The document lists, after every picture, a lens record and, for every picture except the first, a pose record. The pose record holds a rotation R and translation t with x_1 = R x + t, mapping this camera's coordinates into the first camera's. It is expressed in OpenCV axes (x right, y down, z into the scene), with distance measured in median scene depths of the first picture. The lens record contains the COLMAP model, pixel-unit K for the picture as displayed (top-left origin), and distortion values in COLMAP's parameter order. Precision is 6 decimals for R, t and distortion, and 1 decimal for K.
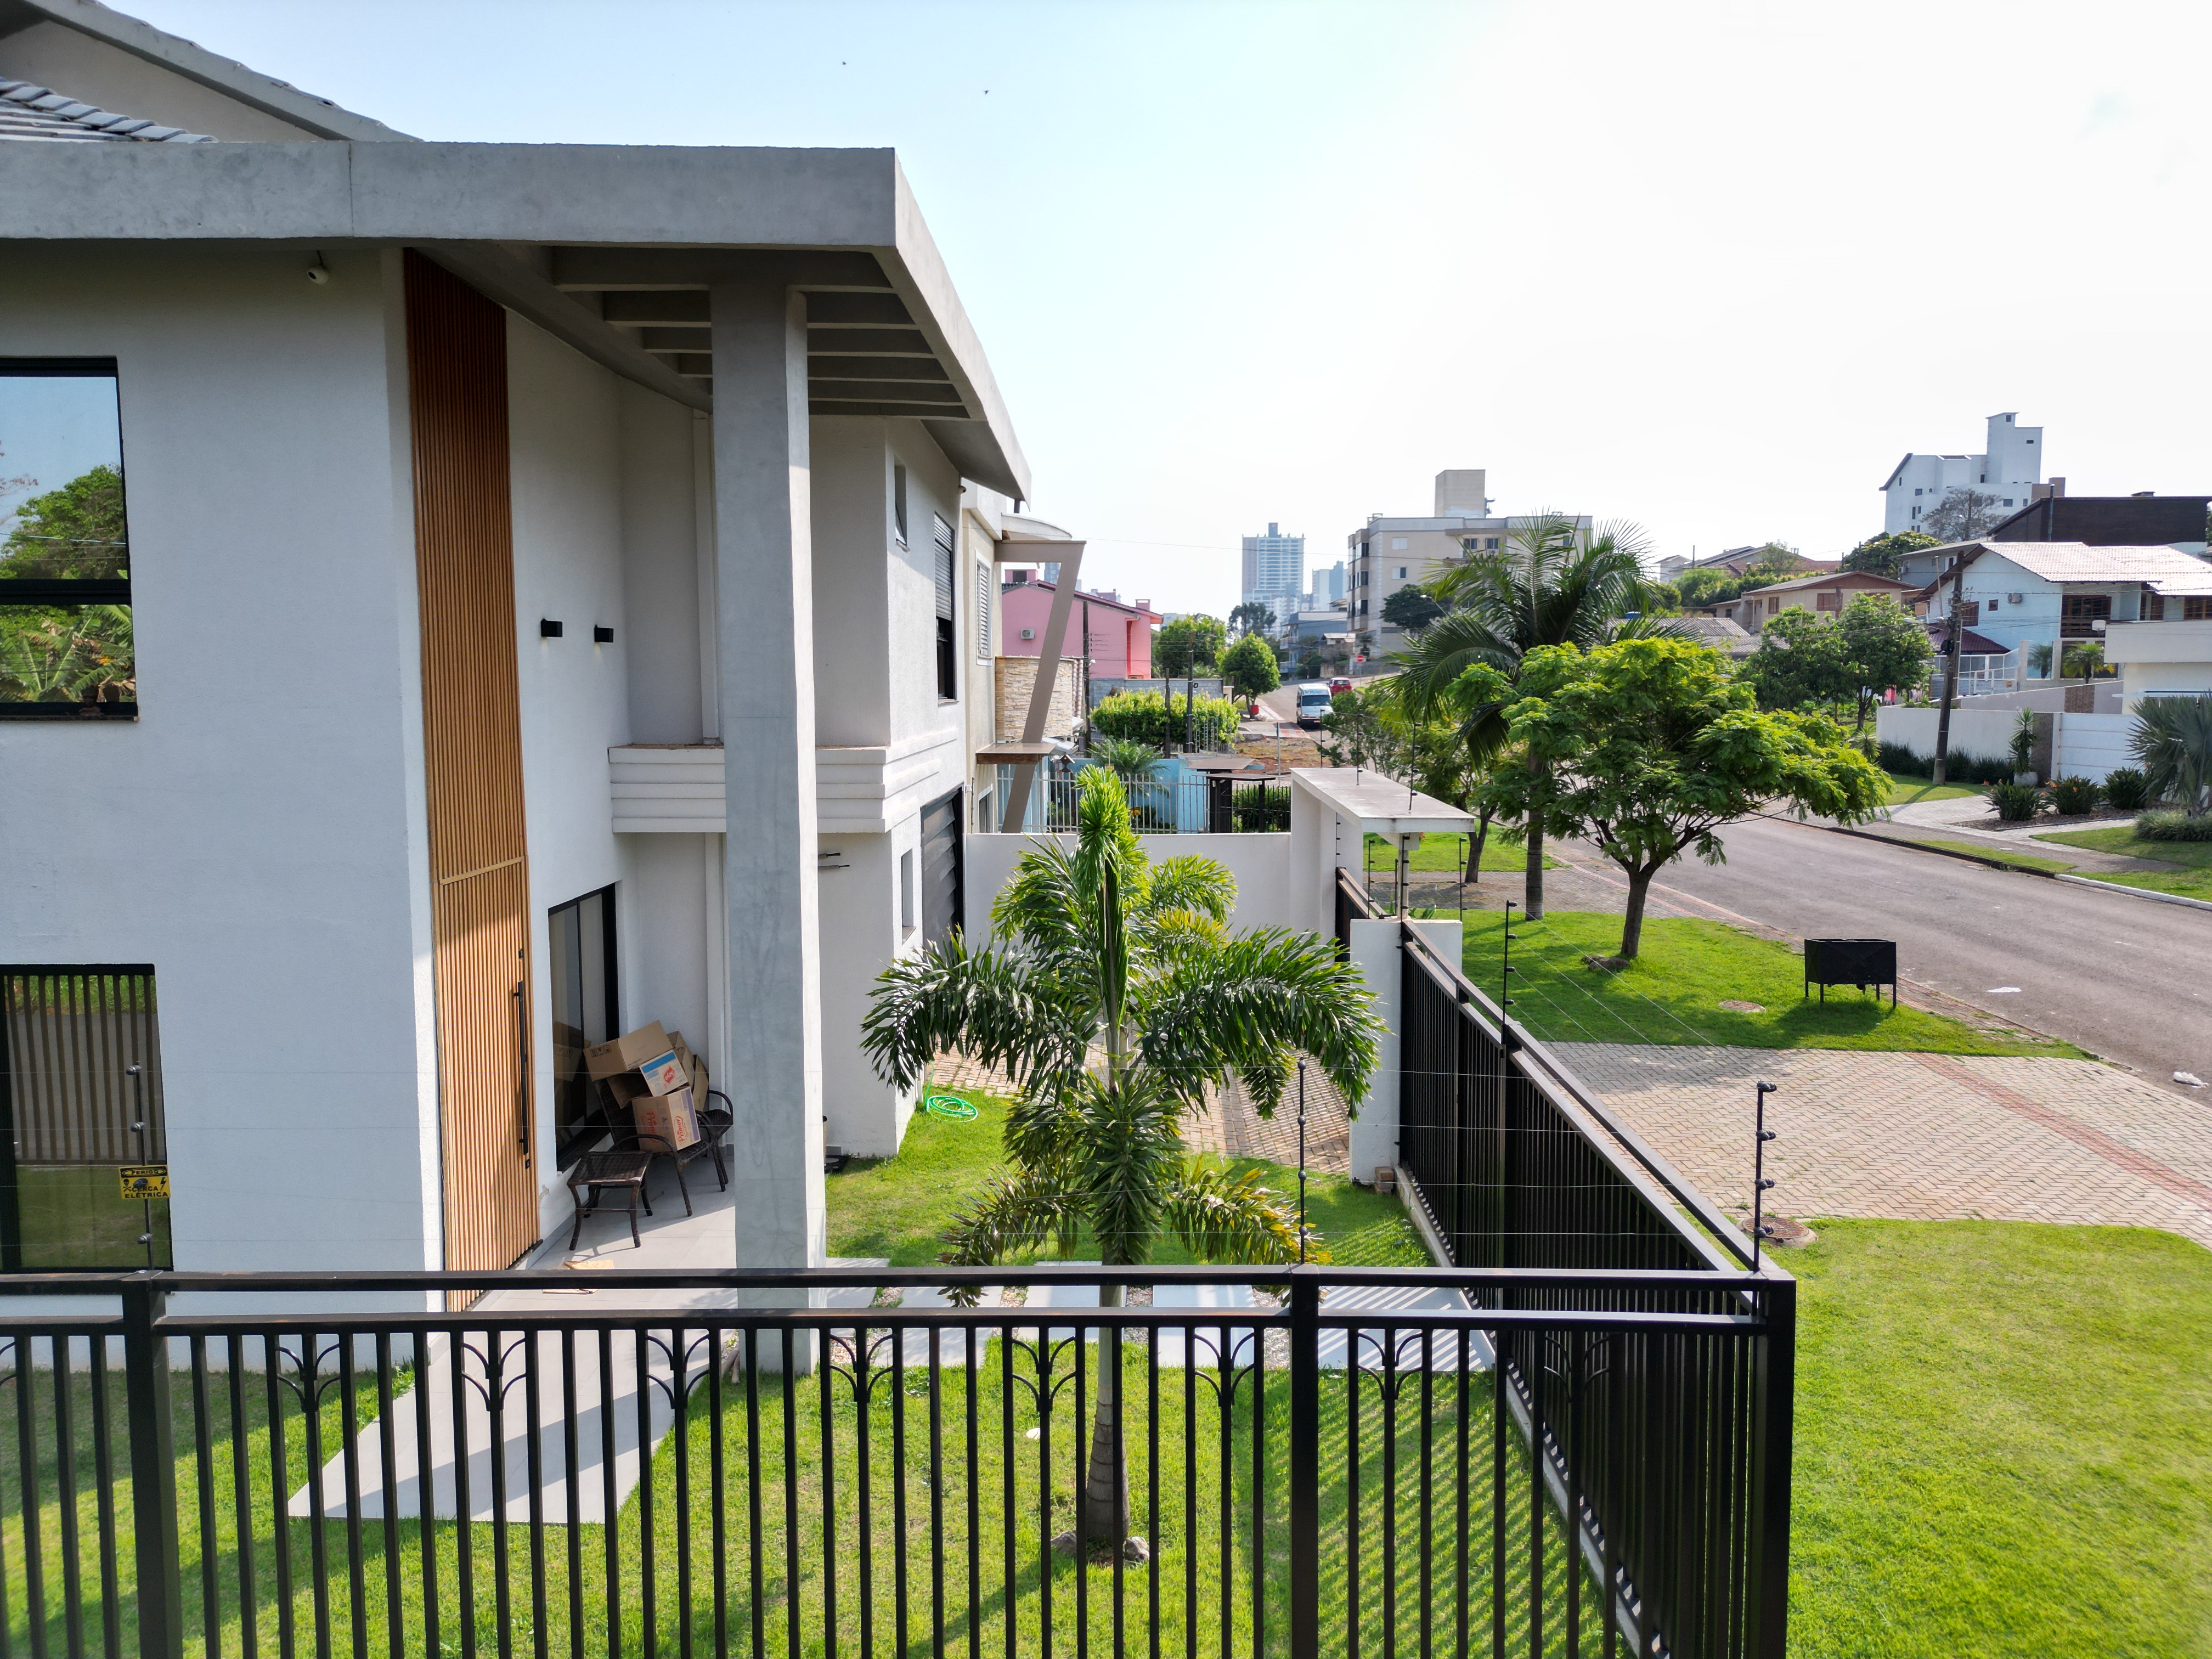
lens RADIAL K [[1560.4, 0, 1116.6], [0, 1560.4, 823.4], [0, 0, 1]] dist [0.061283, -0.052423]
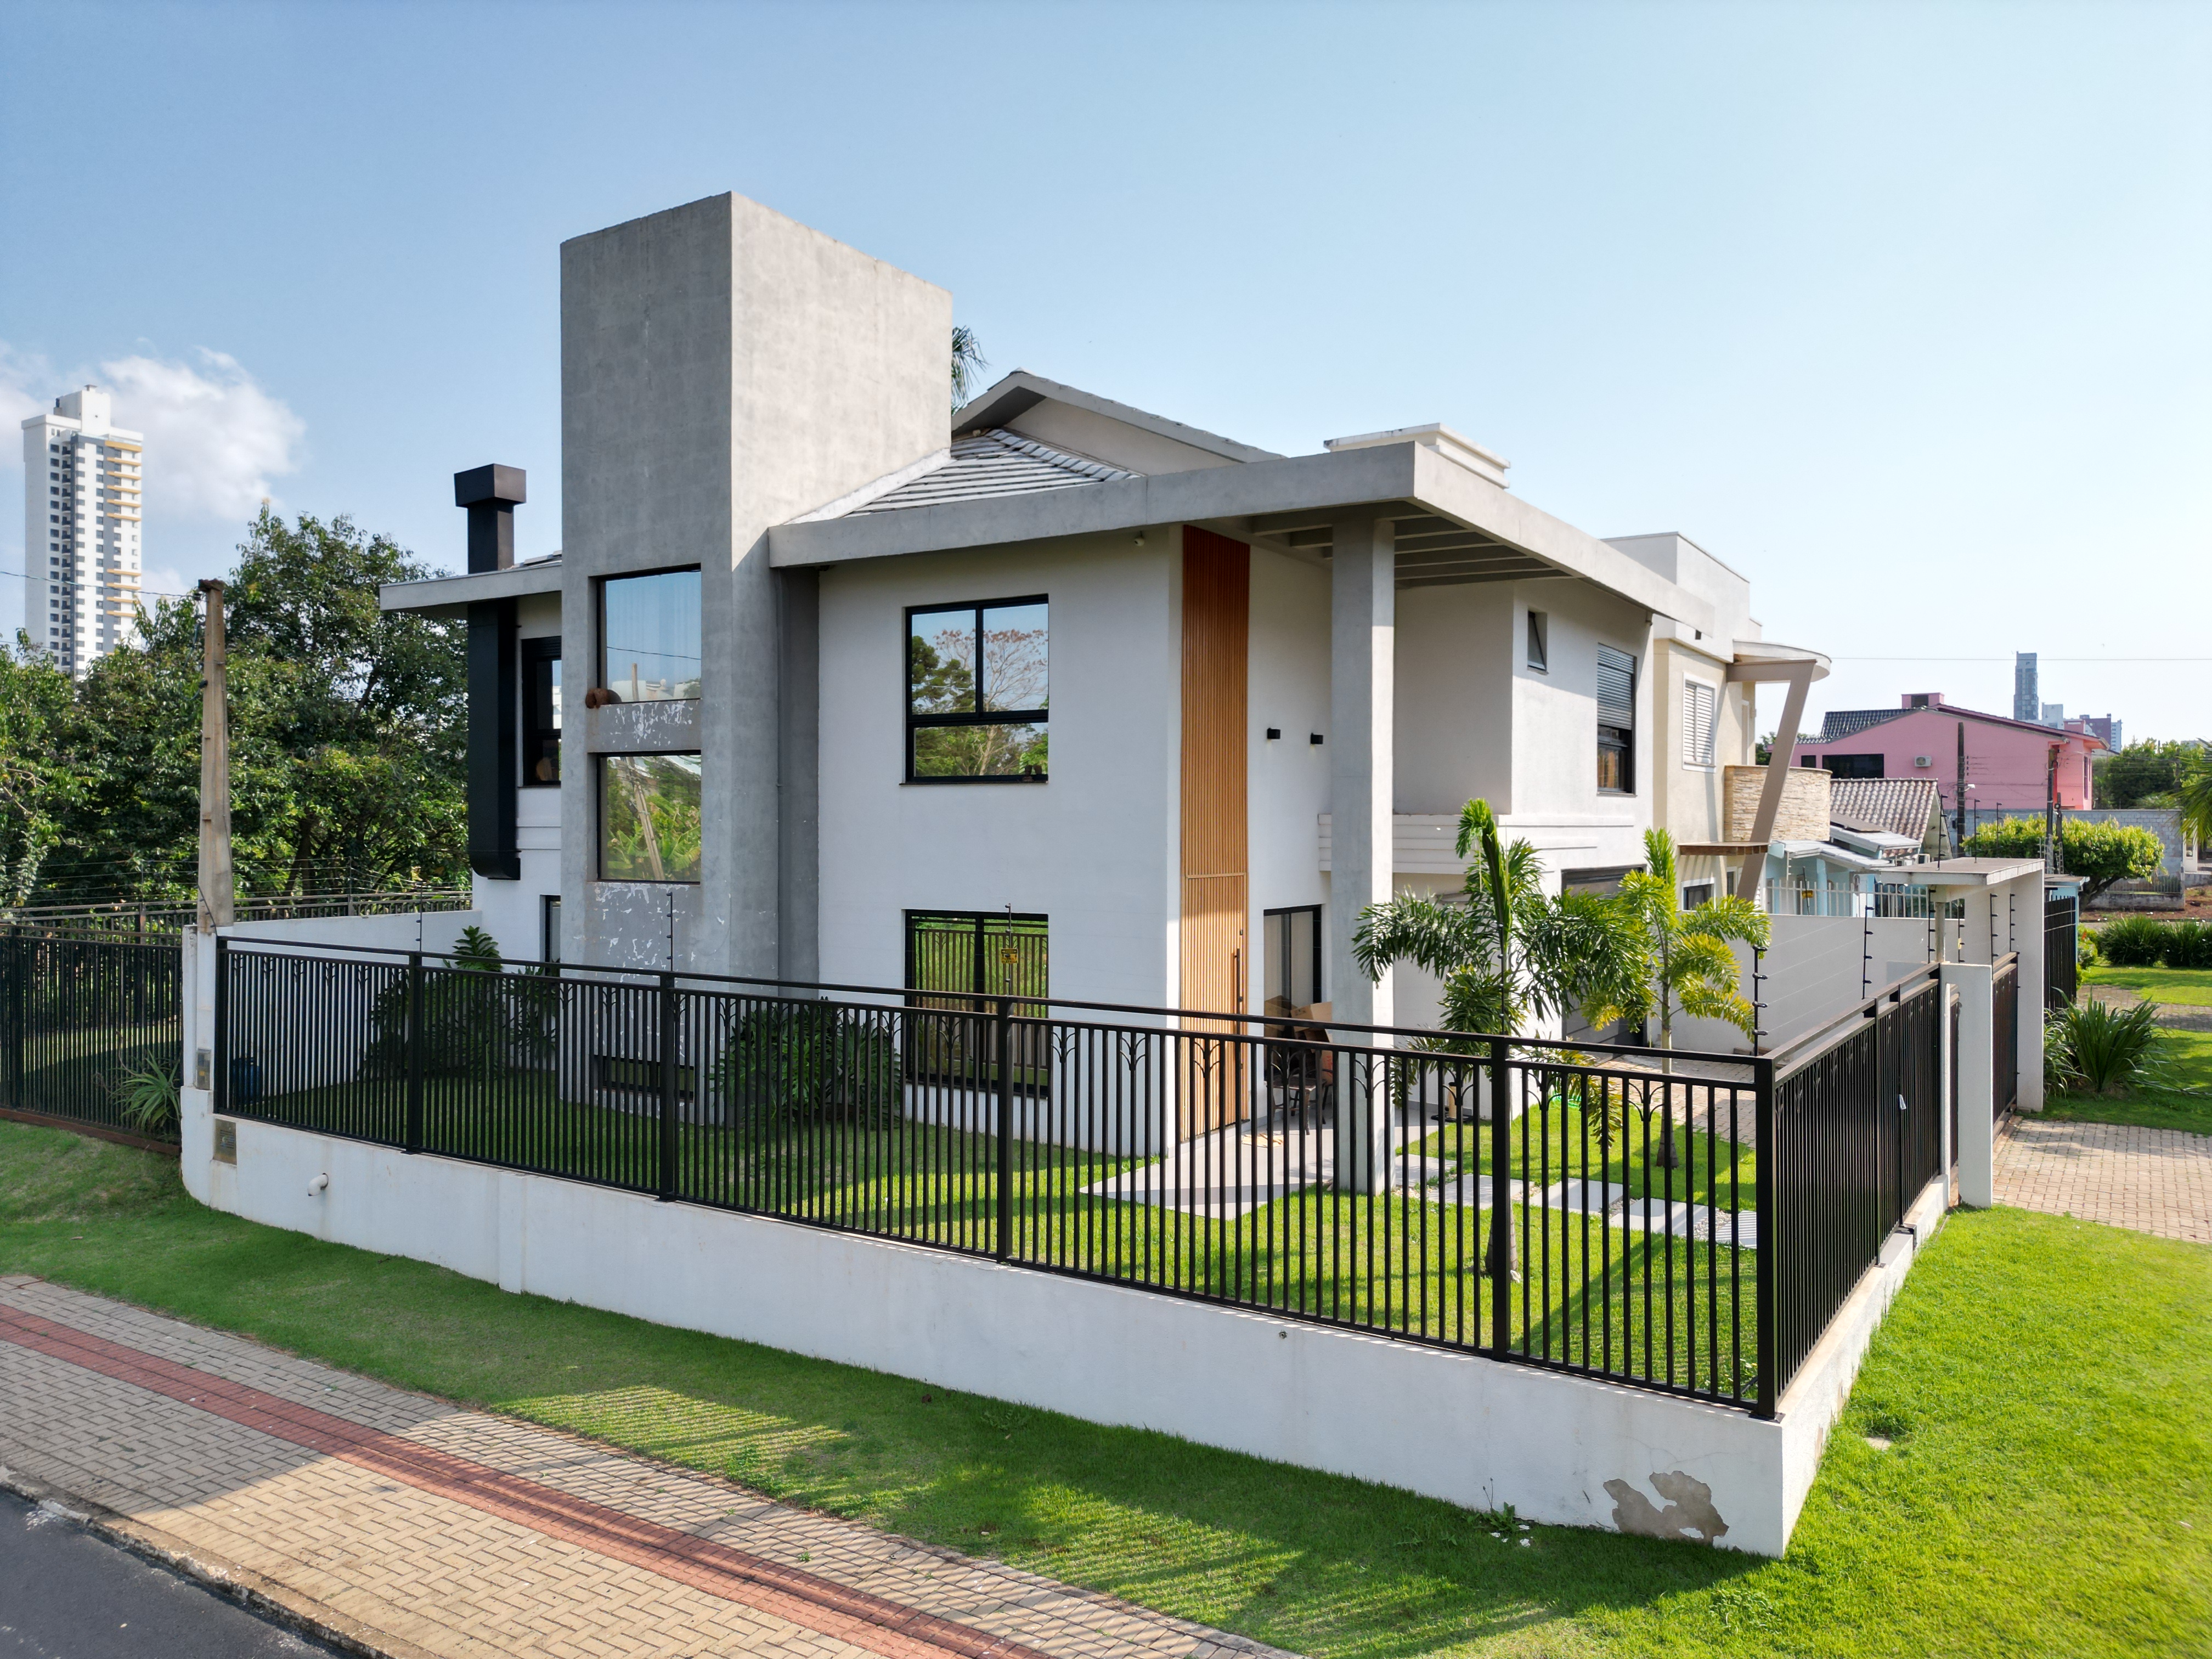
lens RADIAL K [[1560.4, 0, 1116.6], [0, 1560.4, 823.4], [0, 0, 1]] dist [0.061283, -0.052423]
pose [[0.845249, 0.003938, -0.534358, 0.384042], [-0.051847, 0.995859, -0.074674, 0.101603], [0.531852, 0.090823, 0.841953, -0.444468]]
